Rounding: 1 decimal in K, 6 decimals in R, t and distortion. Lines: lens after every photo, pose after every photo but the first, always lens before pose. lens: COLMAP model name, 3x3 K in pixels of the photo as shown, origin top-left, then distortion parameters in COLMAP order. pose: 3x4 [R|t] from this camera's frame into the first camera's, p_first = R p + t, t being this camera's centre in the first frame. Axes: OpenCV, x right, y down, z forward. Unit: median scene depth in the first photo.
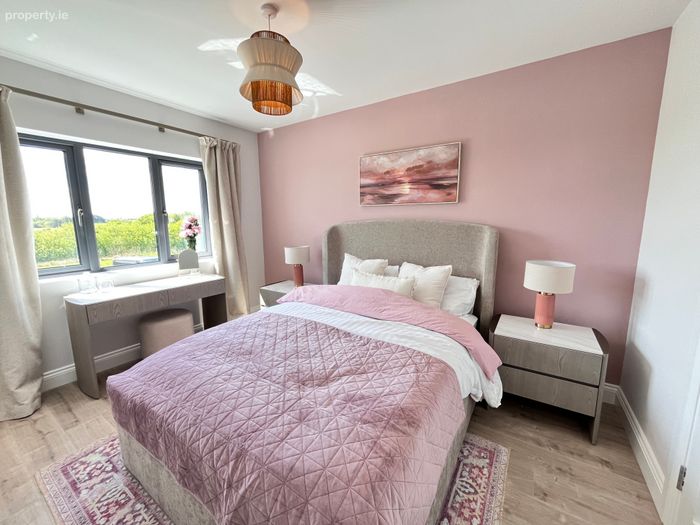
lens RADIAL K [[282.4, 0, 351.8], [0, 282.4, 262.2], [0, 0, 1]] dist [0.000470, -0.000360]
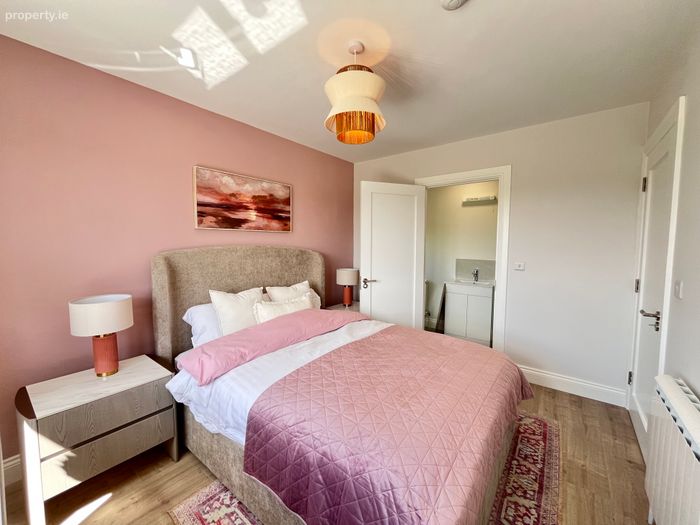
lens RADIAL K [[282.4, 0, 352.5], [0, 282.4, 262.0], [0, 0, 1]] dist [0.000470, -0.000360]
pose [[0.059536, -0.068504, 0.995873, -0.812475], [0.143857, 0.987817, 0.059350, -0.105614], [-0.987806, 0.139730, 0.068665, 0.610098]]
